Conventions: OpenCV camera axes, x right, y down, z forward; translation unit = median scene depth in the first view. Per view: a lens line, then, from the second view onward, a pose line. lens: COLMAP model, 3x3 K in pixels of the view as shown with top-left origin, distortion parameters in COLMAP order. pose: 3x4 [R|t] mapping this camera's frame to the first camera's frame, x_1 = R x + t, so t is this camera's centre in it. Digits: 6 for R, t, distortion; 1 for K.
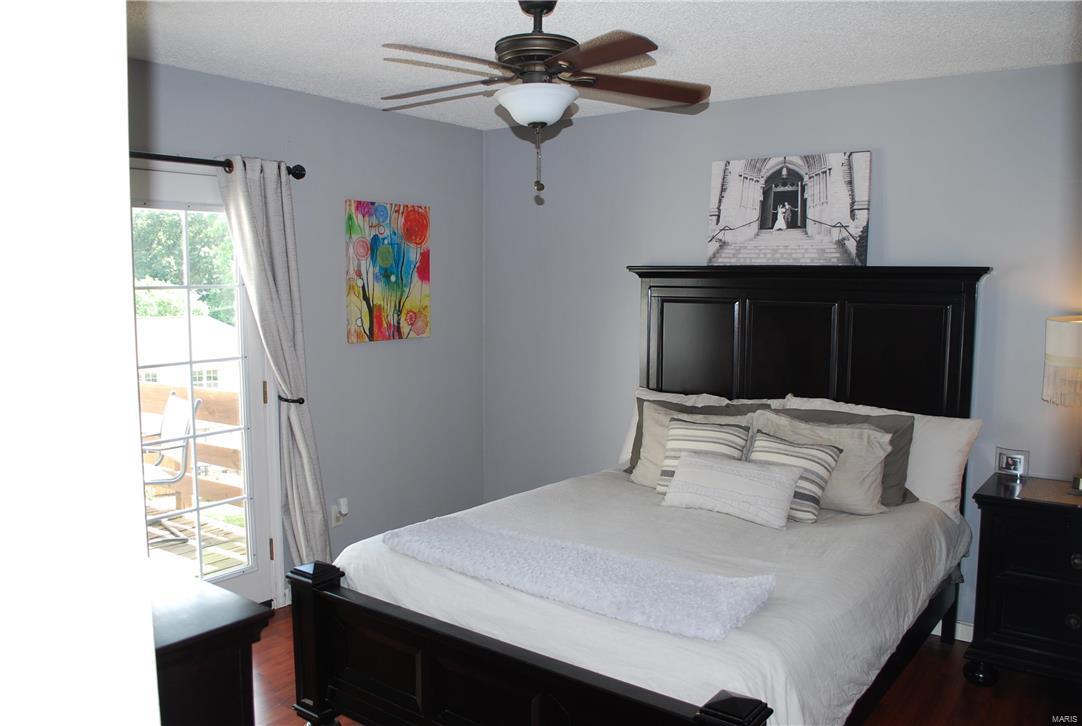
lens RADIAL K [[842.1, 0, 541.0], [0, 842.1, 363.0], [0, 0, 1]] dist [-0.029057, 0.000612]
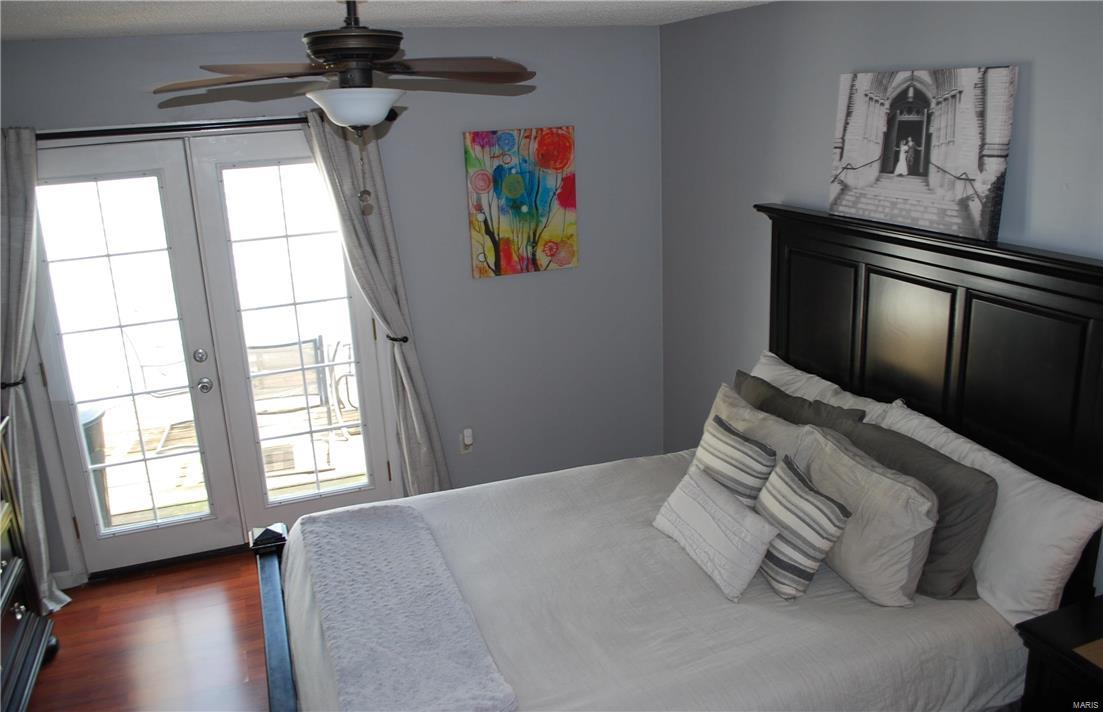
lens RADIAL K [[875.4, 0, 553.9], [0, 875.4, 332.9], [0, 0, 1]] dist [-0.000521, 0.002427]
pose [[0.848090, 0.099464, -0.520433, 0.419838], [-0.013369, 0.985927, 0.166642, -0.141427], [0.529684, -0.134370, 0.837484, 0.191089]]
